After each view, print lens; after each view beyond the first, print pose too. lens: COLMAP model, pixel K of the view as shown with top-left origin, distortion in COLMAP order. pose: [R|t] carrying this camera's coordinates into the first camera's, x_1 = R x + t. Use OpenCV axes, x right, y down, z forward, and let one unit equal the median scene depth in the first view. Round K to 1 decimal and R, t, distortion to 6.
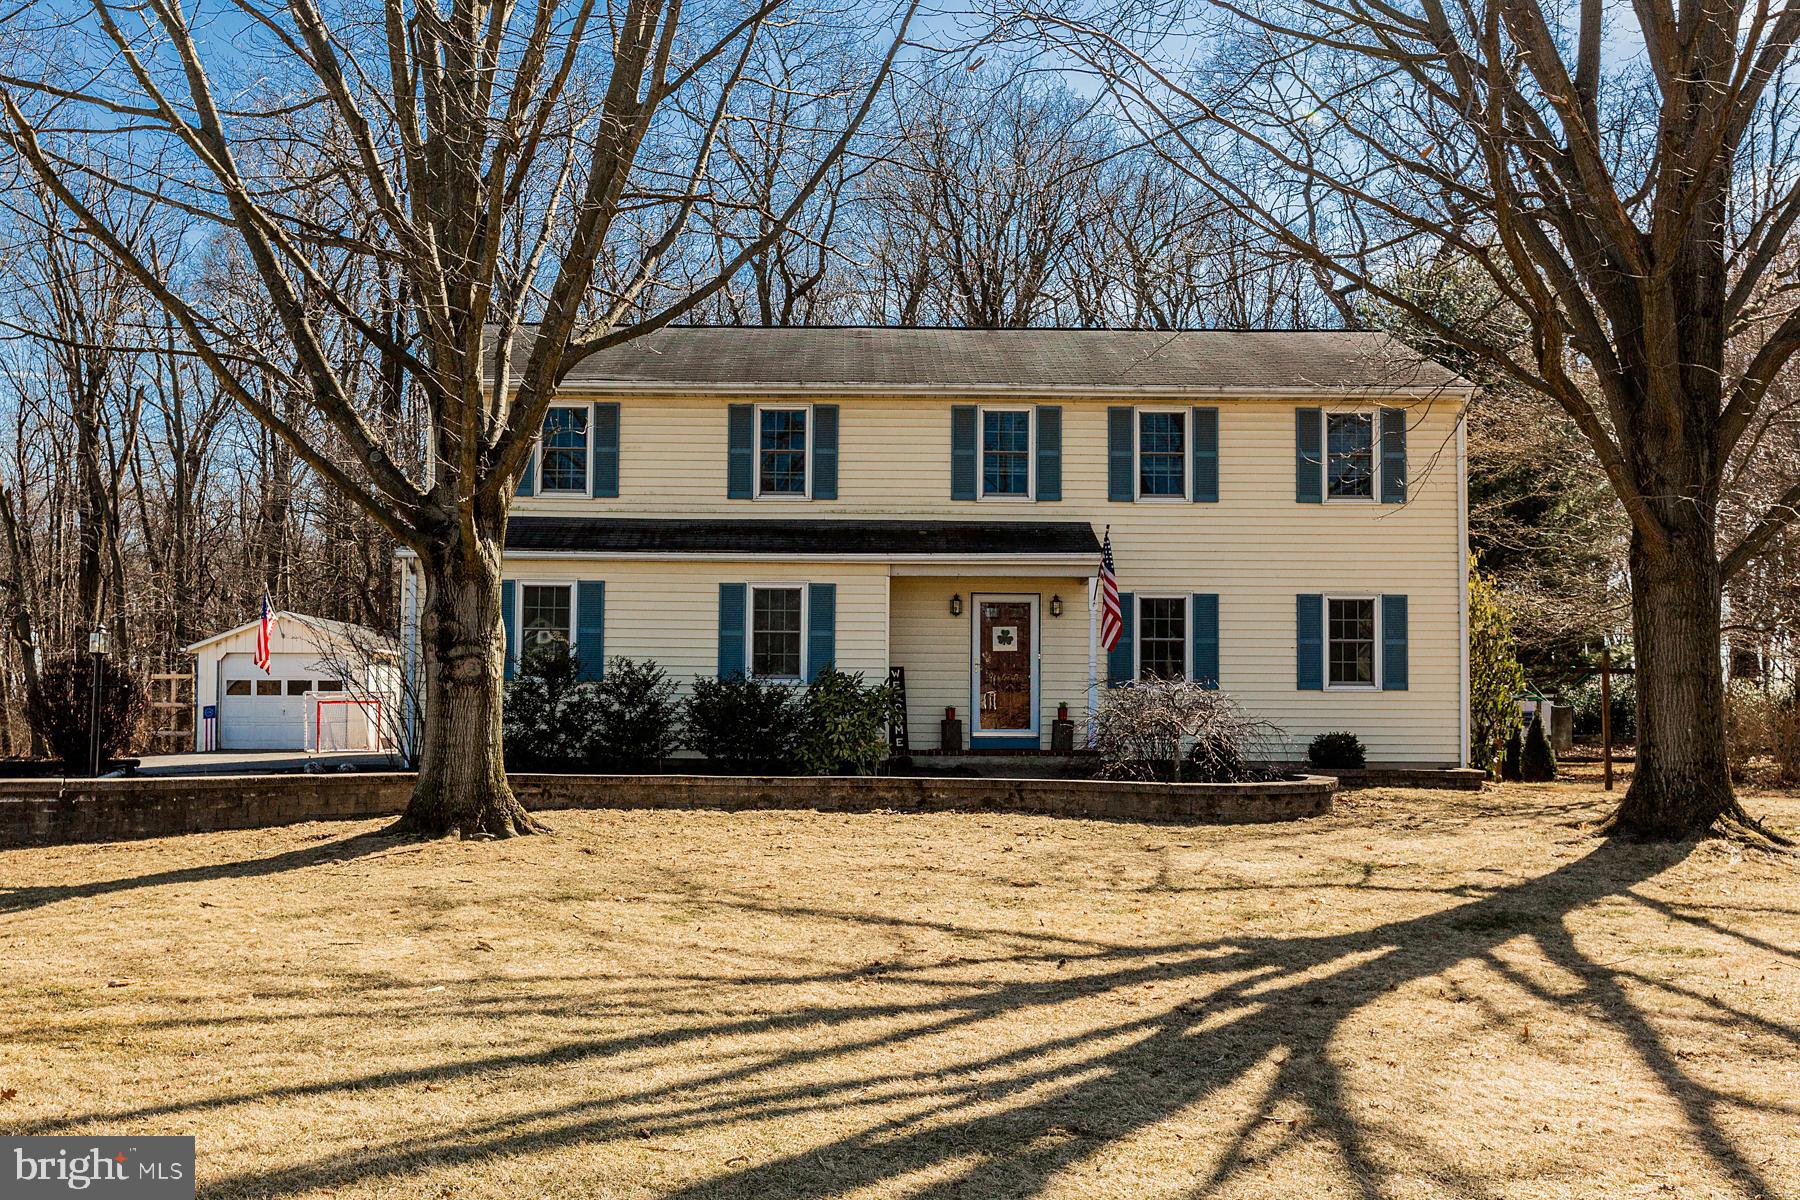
lens RADIAL K [[1727.5, 0, 869.0], [0, 1727.5, 615.8], [0, 0, 1]] dist [0.009962, 0.000000]
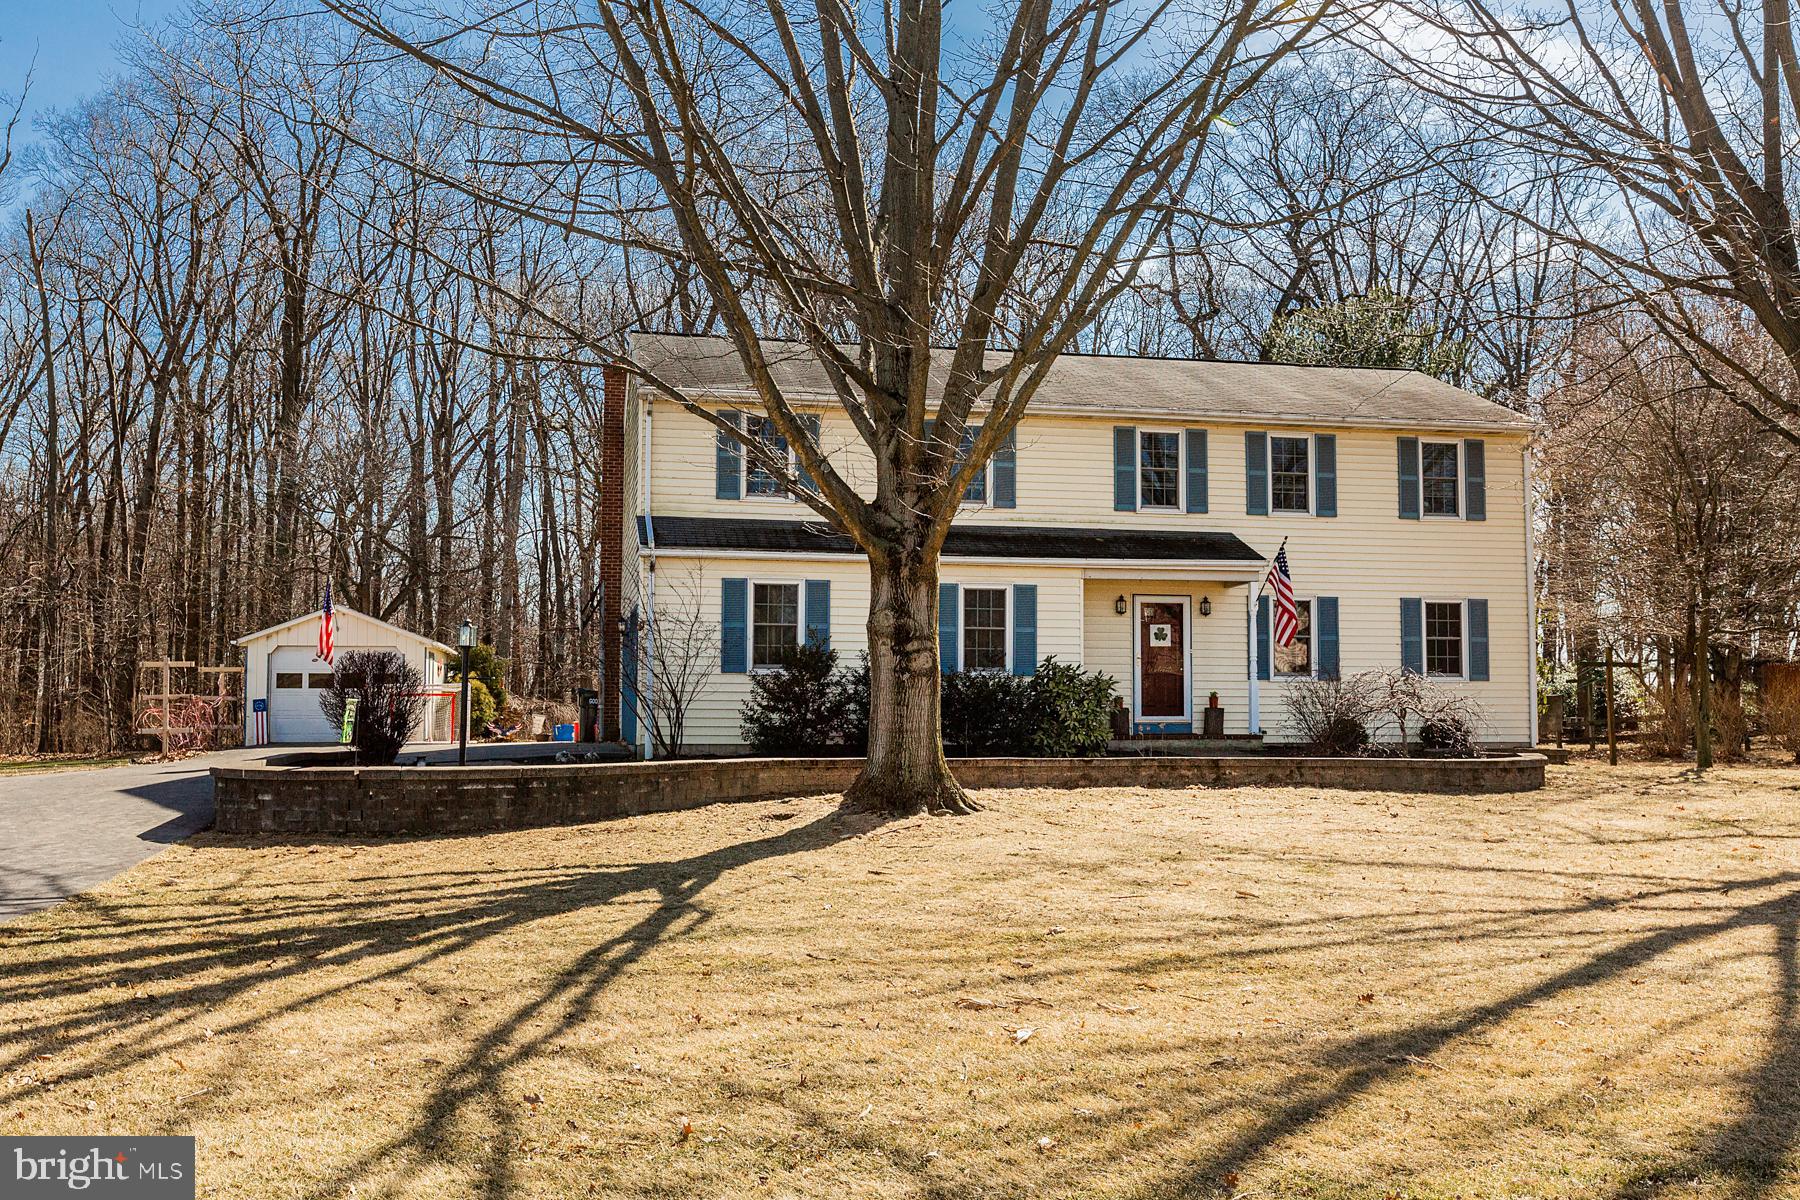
lens RADIAL K [[1658.9, 0, 921.9], [0, 1658.9, 595.6], [0, 0, 1]] dist [-0.002798, 0.000000]
pose [[0.980753, 0.008191, 0.195081, -0.283974], [-0.006244, 0.999924, -0.010597, -0.000186], [-0.195153, 0.009175, 0.980730, -0.025806]]
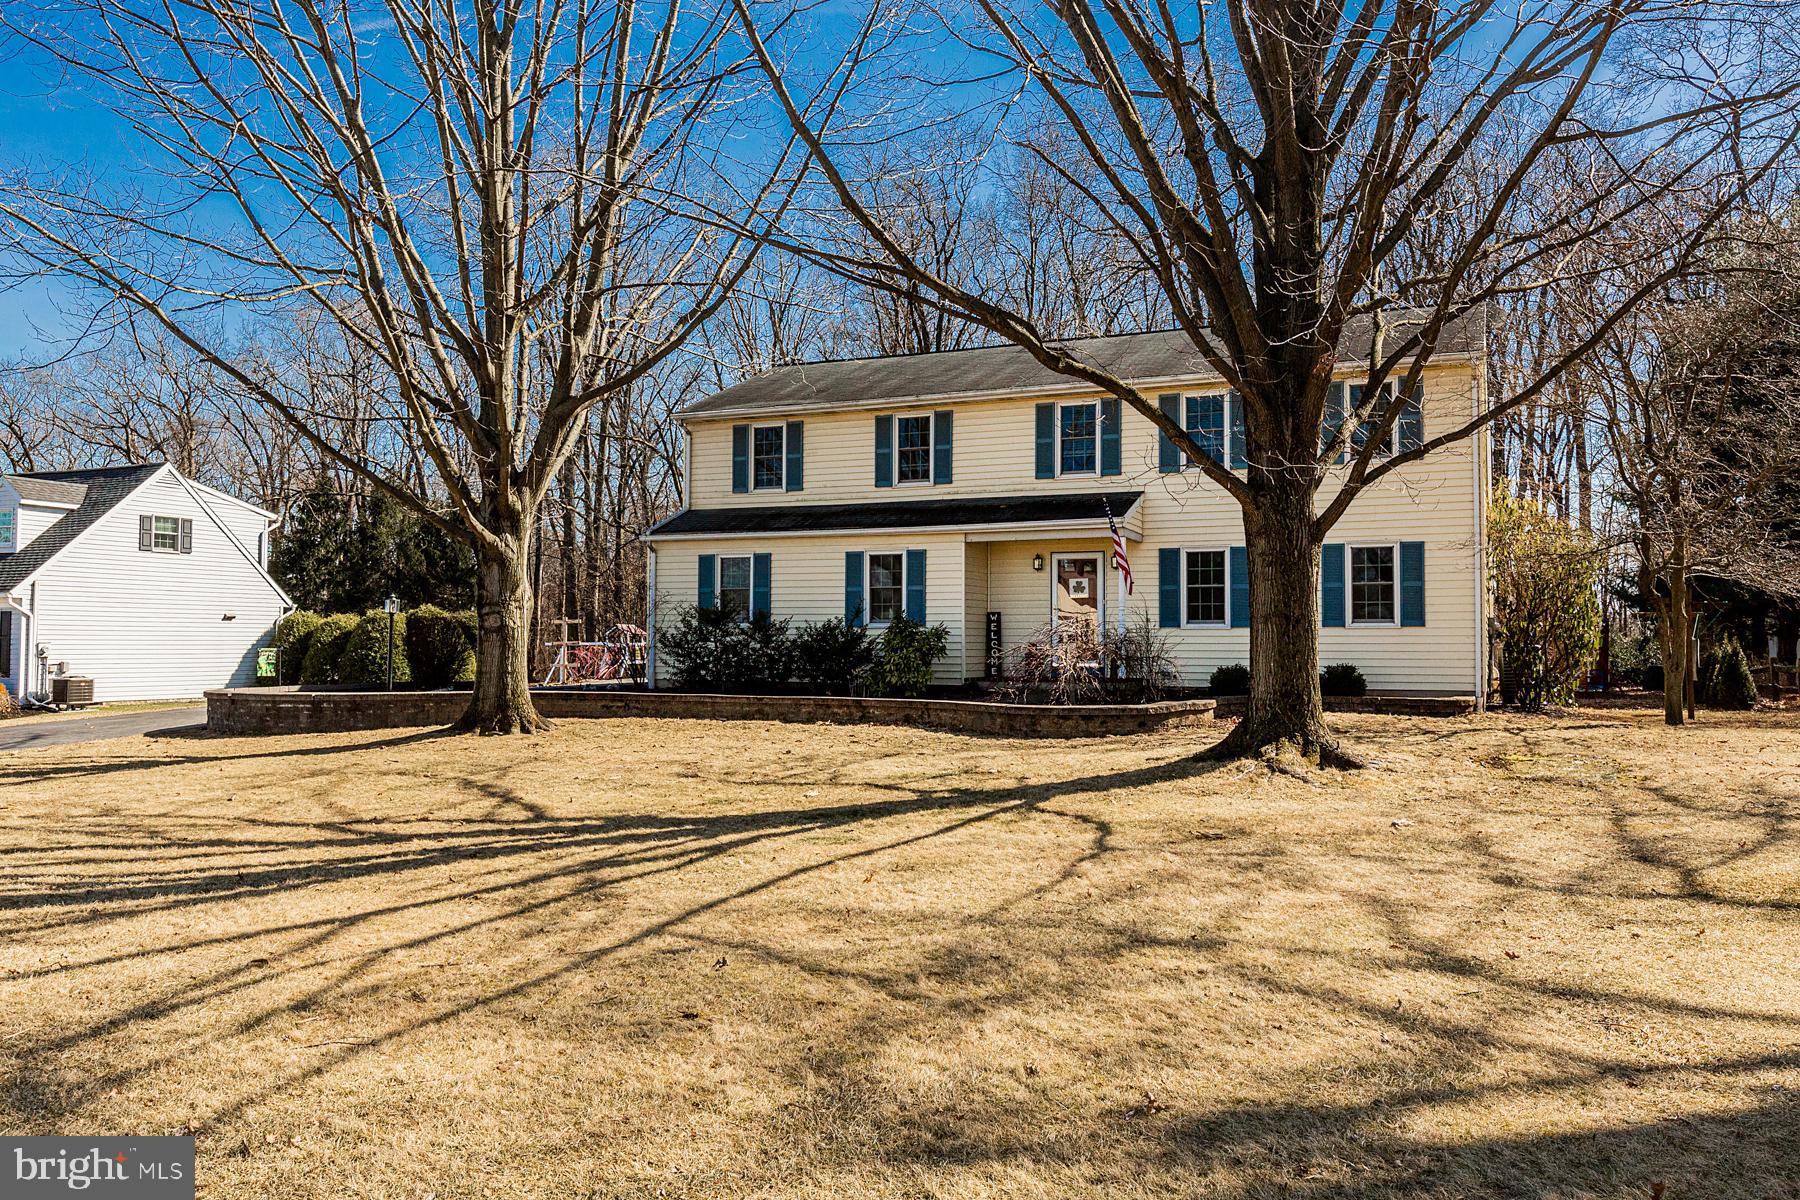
lens RADIAL K [[1421.9, 0, 904.4], [0, 1421.9, 557.6], [0, 0, 1]] dist [0.042864, -0.000369]
pose [[0.908563, -0.031358, -0.416570, 0.392126], [0.028331, 0.999508, -0.013449, 0.001428], [0.416787, 0.000417, 0.909004, 0.018057]]
